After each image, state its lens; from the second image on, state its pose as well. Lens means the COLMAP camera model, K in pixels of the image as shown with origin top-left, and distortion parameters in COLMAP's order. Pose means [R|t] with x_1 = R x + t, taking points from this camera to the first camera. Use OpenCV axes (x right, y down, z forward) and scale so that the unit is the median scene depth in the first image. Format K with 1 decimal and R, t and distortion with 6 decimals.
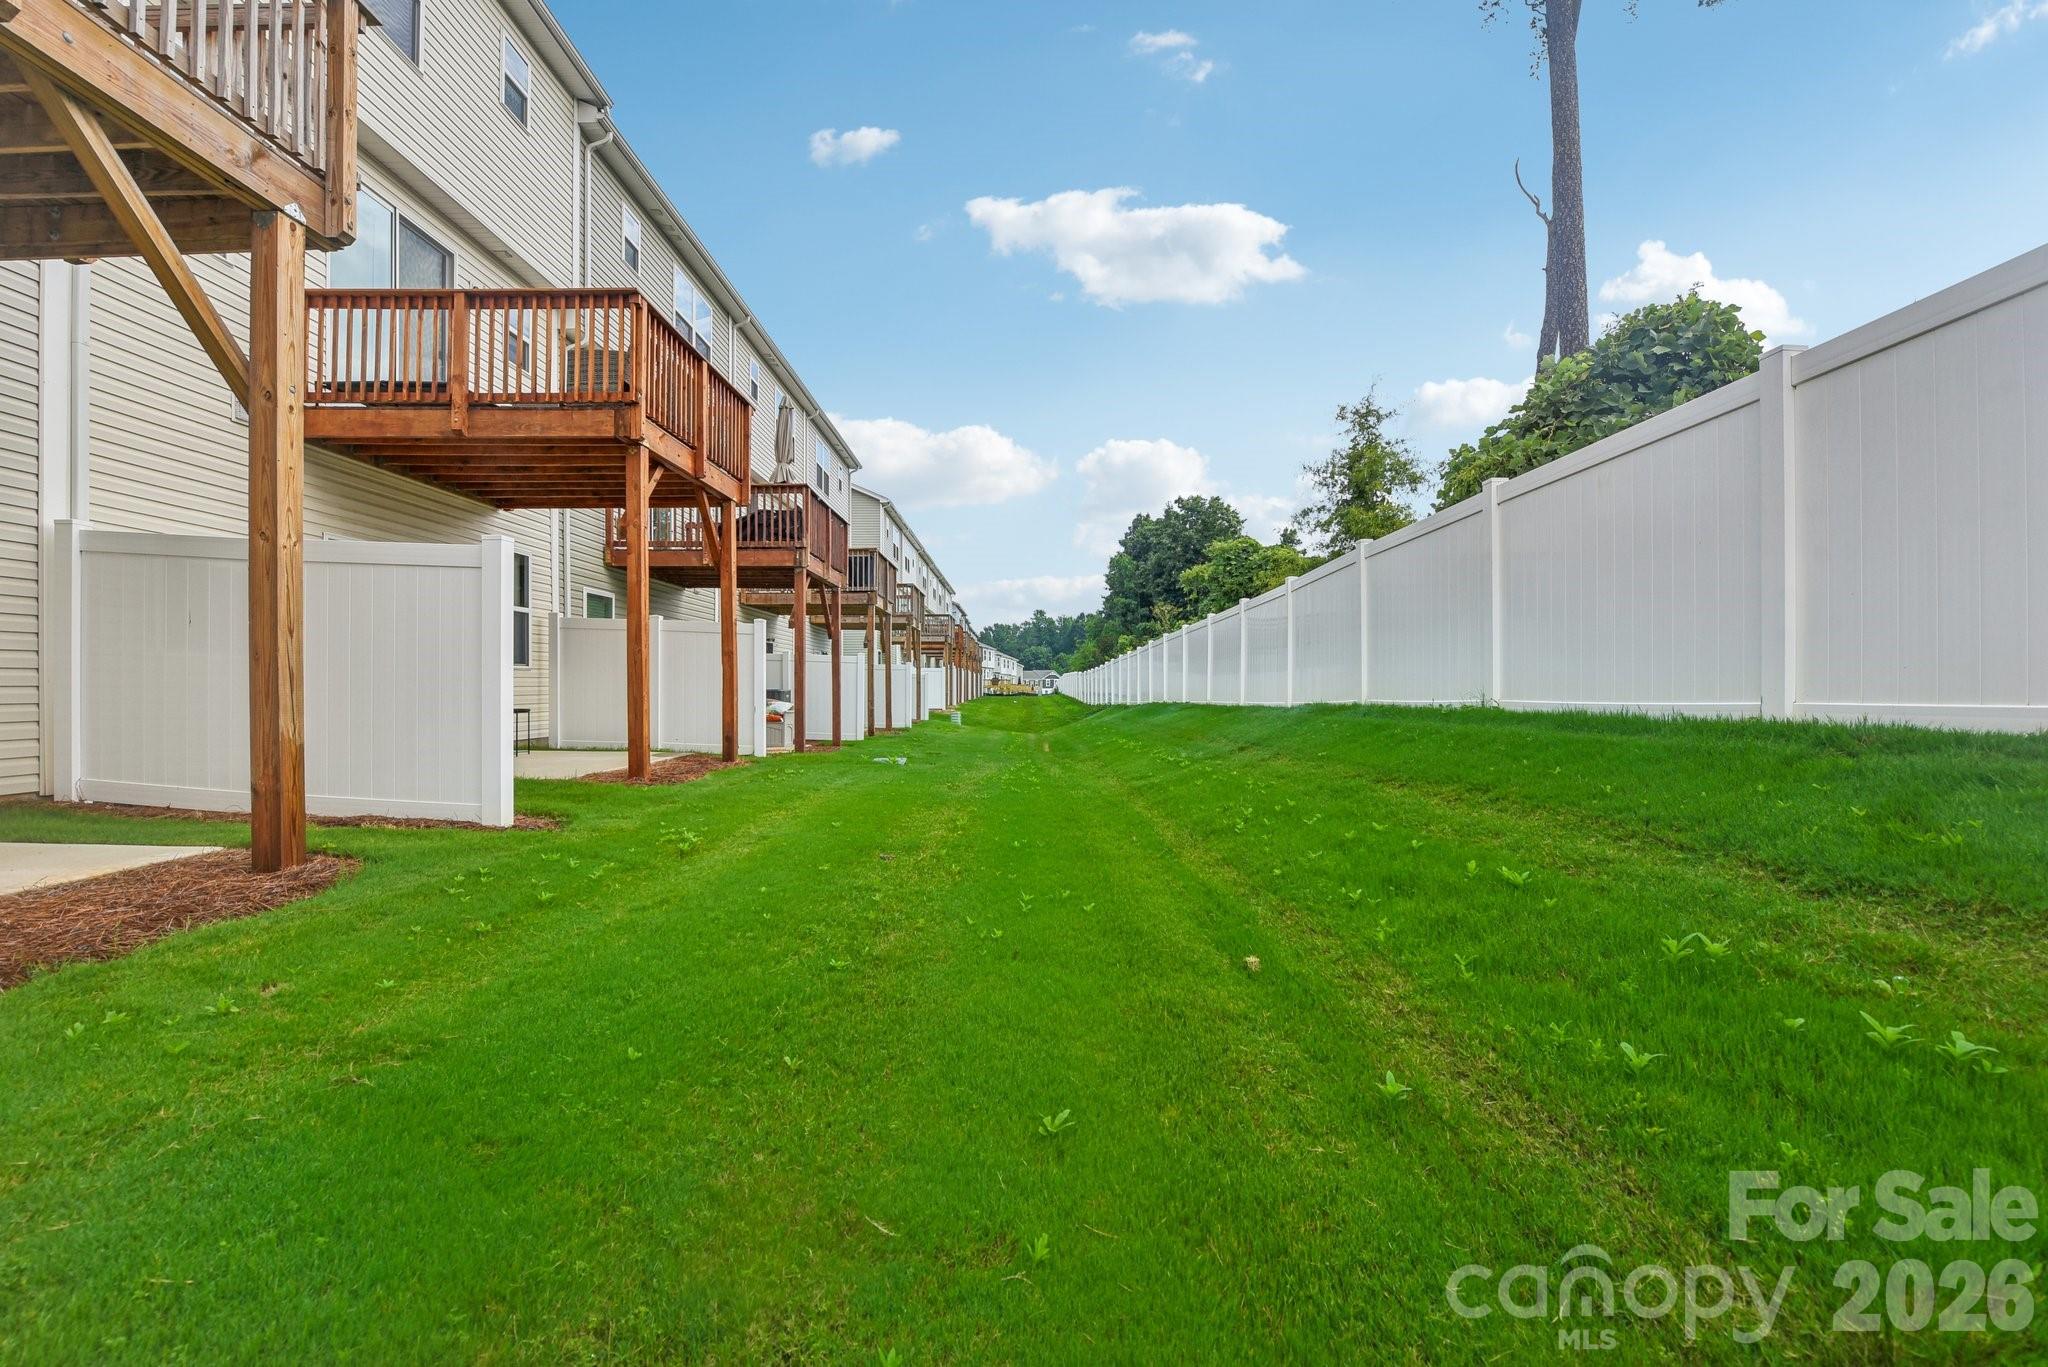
lens RADIAL K [[840.8, 0, 1036.5], [0, 840.8, 678.5], [0, 0, 1]] dist [0.010724, 0.000029]
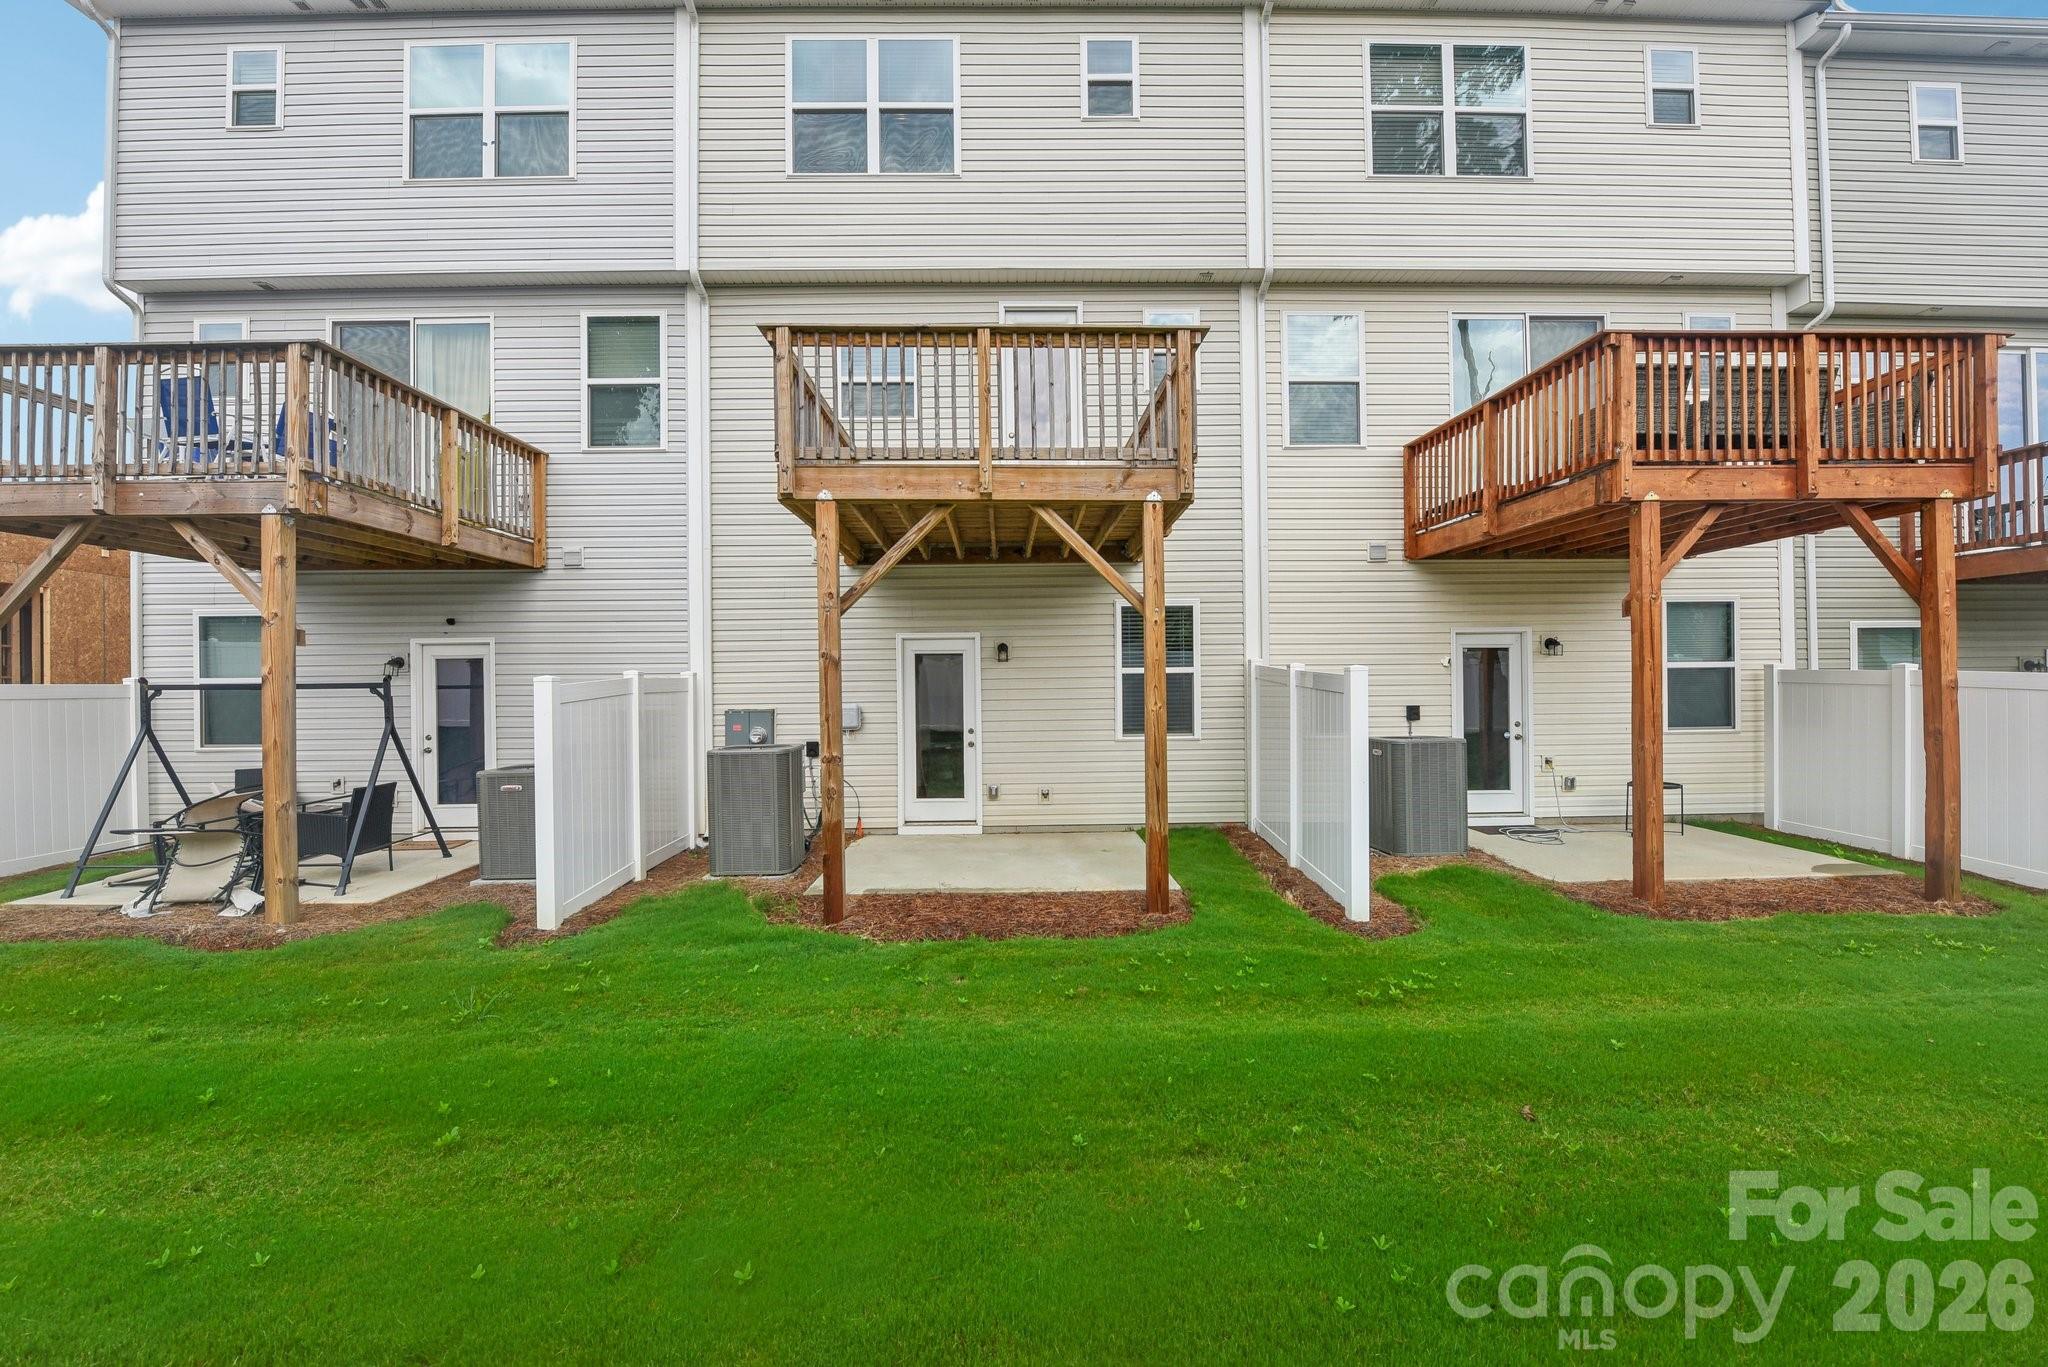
lens RADIAL K [[840.8, 0, 1027.4], [0, 840.8, 679.9], [0, 0, 1]] dist [0.010724, 0.000029]
pose [[0.034426, -0.000101, -0.999407, 0.349214], [0.013790, 0.999905, 0.000374, -0.108459], [0.999312, -0.013795, 0.034424, 0.361592]]
